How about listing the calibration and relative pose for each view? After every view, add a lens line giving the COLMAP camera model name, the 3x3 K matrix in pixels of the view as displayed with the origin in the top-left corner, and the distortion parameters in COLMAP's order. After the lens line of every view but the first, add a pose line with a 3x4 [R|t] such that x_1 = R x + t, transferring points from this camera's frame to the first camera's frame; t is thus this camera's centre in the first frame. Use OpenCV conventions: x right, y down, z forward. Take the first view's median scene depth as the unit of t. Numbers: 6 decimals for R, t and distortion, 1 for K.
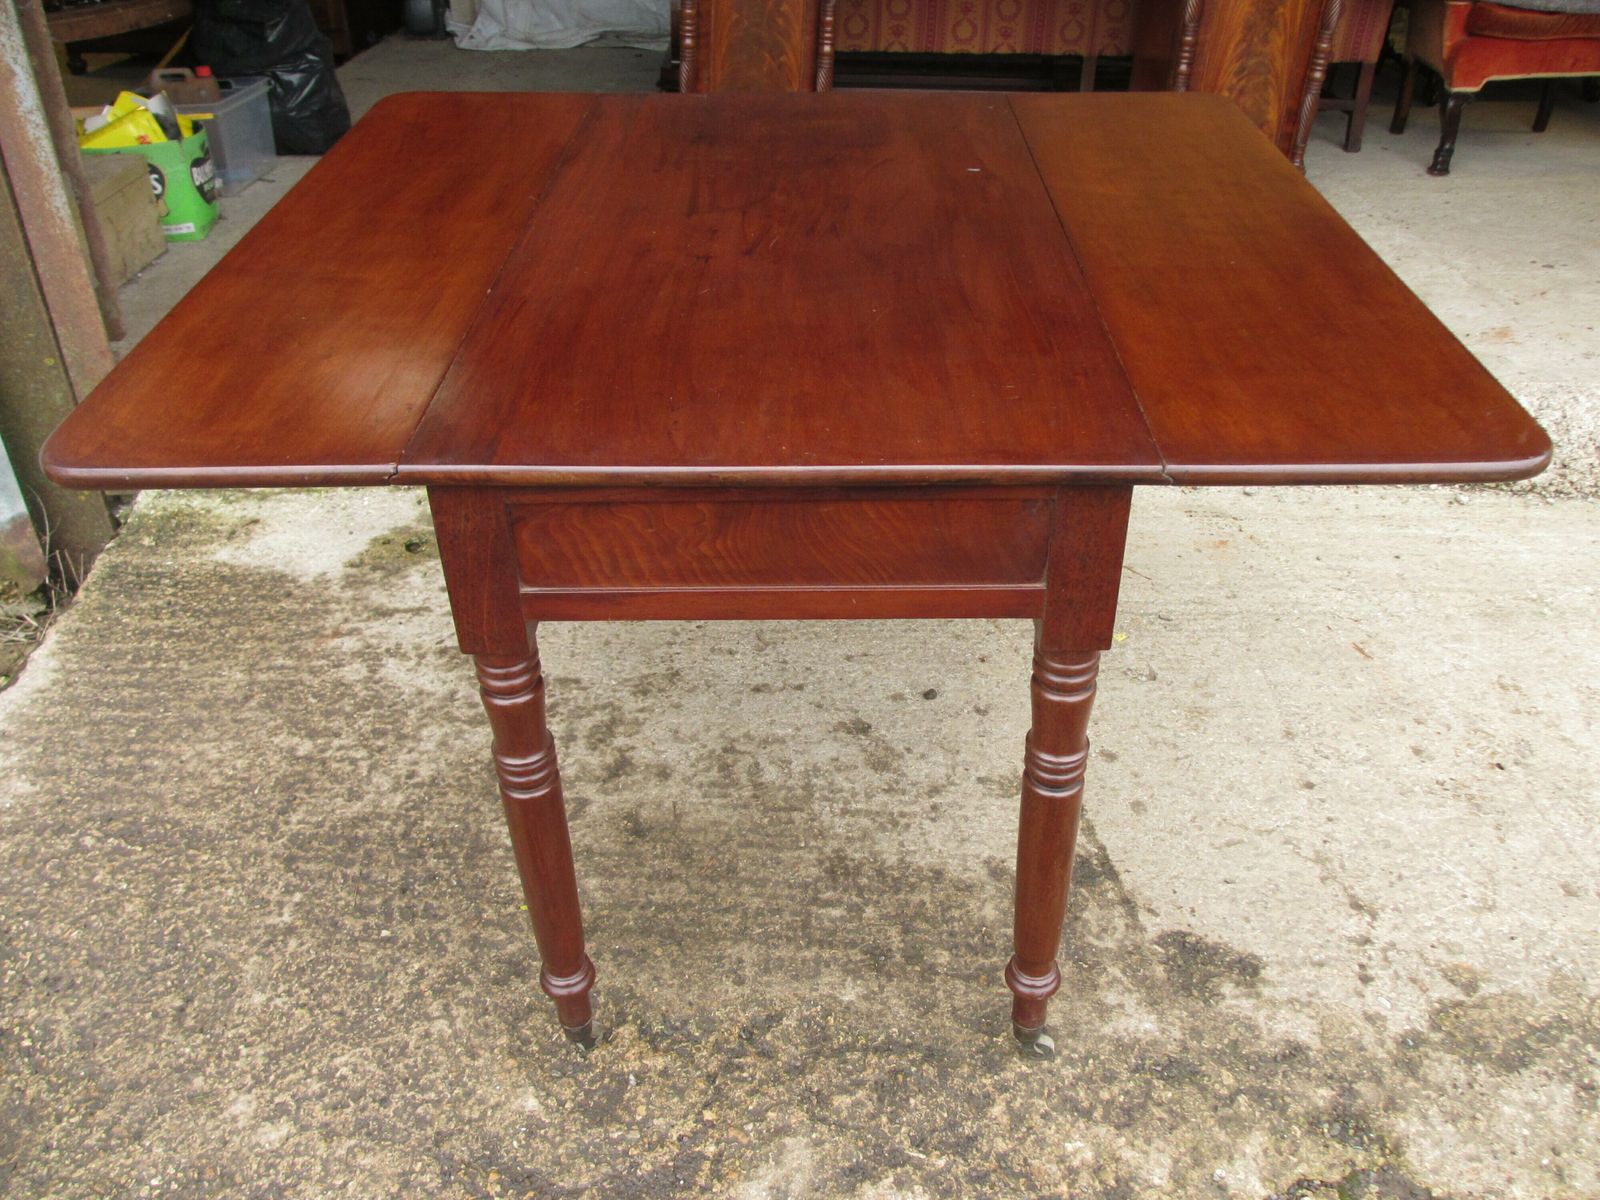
lens RADIAL K [[1349.9, 0, 796.1], [0, 1349.9, 543.3], [0, 0, 1]] dist [-0.062914, 0.027703]
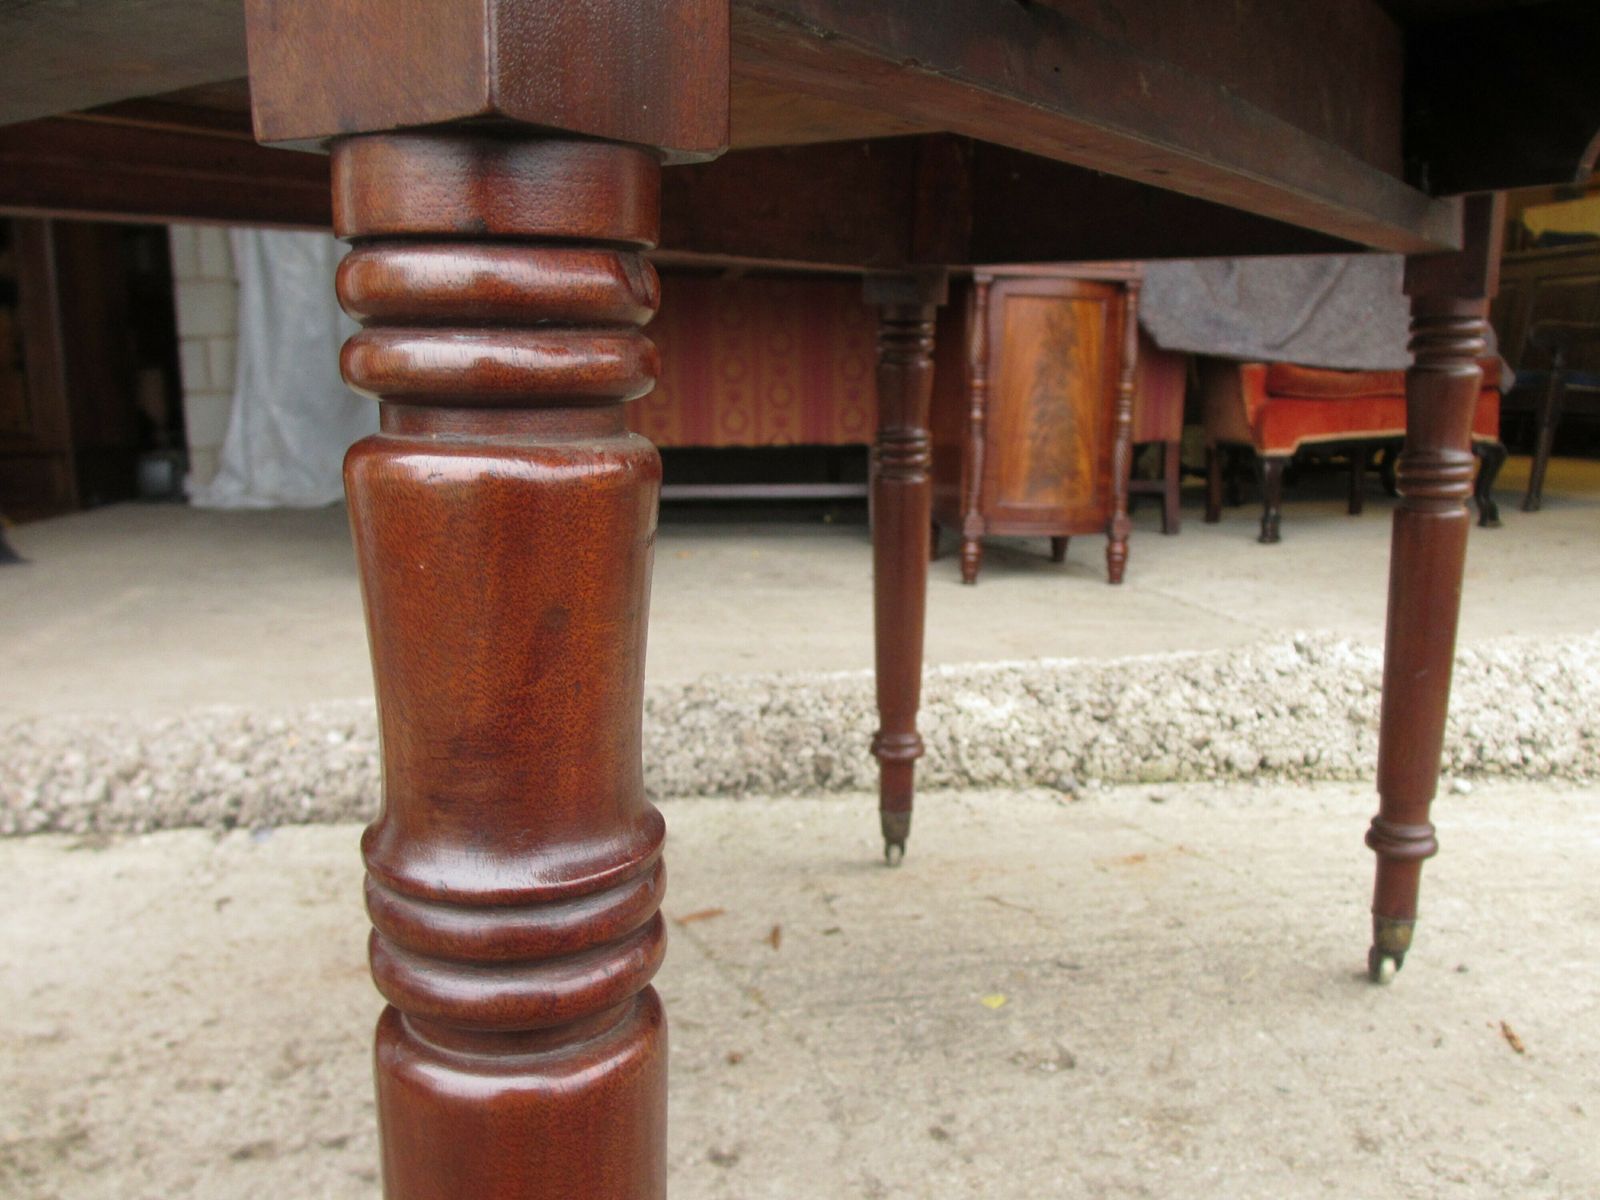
lens RADIAL K [[1323.1, 0, 799.3], [0, 1323.1, 597.9], [0, 0, 1]] dist [-0.058756, 0.028877]
pose [[0.990827, -0.040801, 0.128826, 0.127909], [0.084301, 0.931710, -0.353285, 0.120409], [-0.105614, 0.360904, 0.926603, 0.575901]]
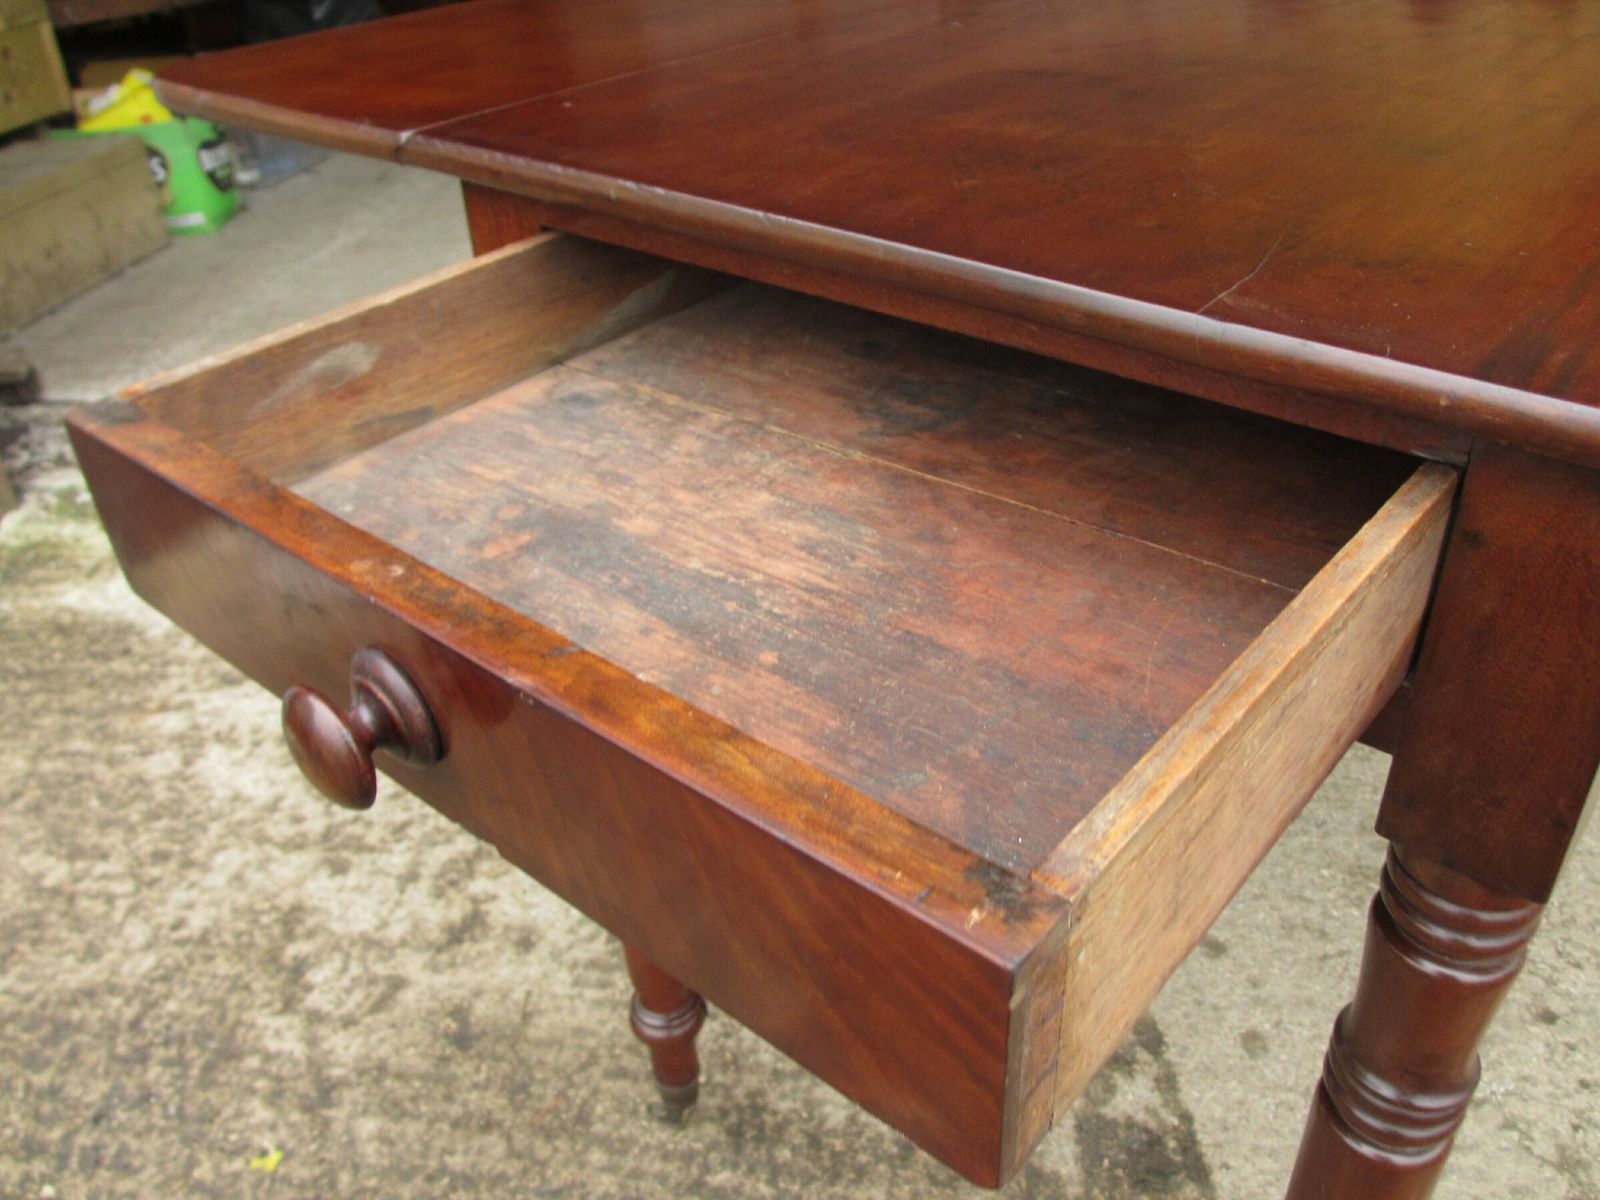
lens RADIAL K [[1309.1, 0, 806.0], [0, 1309.1, 616.1], [0, 0, 1]] dist [-0.056010, 0.021693]
pose [[0.991279, 0.018407, -0.130485, 0.130009], [-0.014010, 0.999305, 0.034539, -0.016769], [0.131030, -0.032409, 0.990849, 0.406780]]
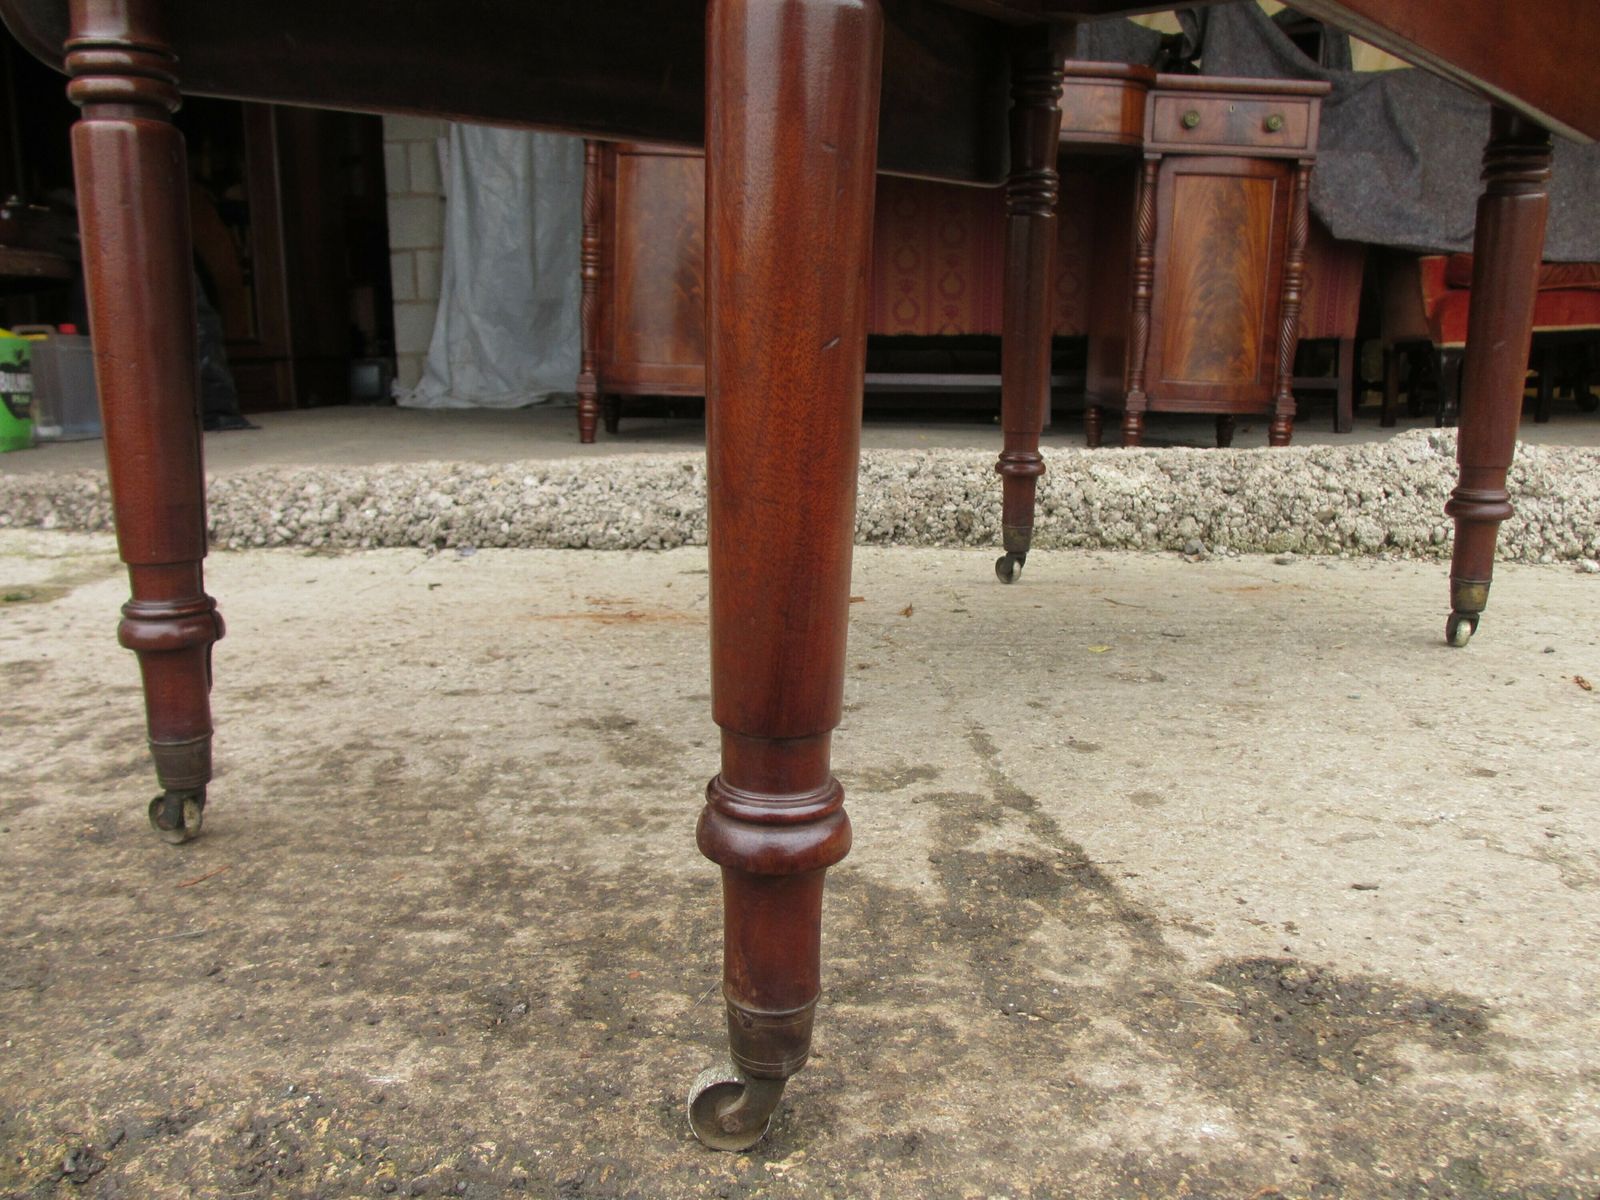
lens RADIAL K [[1323.1, 0, 799.3], [0, 1323.1, 597.9], [0, 0, 1]] dist [-0.058756, 0.028877]
pose [[0.999902, -0.013166, -0.004849, 0.137392], [0.010772, 0.941818, -0.335950, 0.297535], [0.008990, 0.335865, 0.941867, 0.543817]]
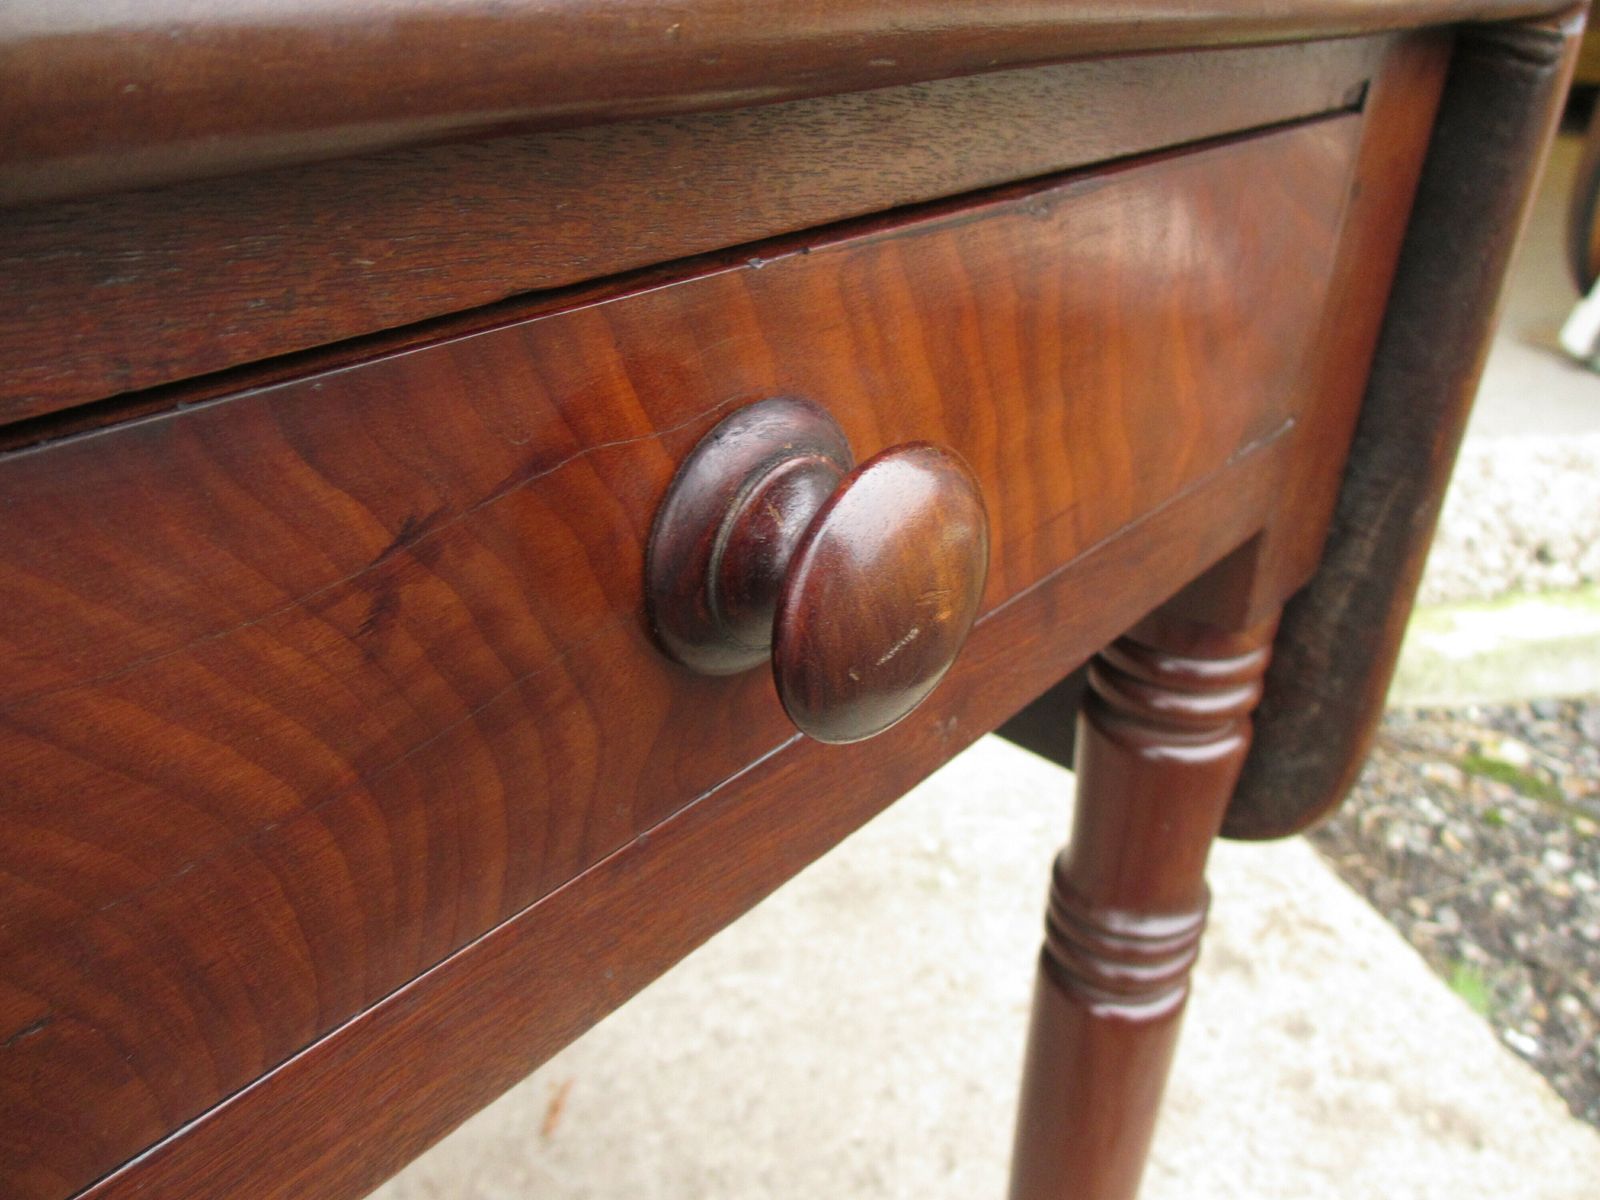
lens RADIAL K [[1306.3, 0, 774.2], [0, 1306.3, 601.8], [0, 0, 1]] dist [-0.043295, 0.007404]
pose [[0.986072, -0.059145, 0.155449, 0.538799], [0.067805, 0.996394, -0.051005, -0.048924], [-0.151872, 0.060835, 0.986526, 0.614207]]
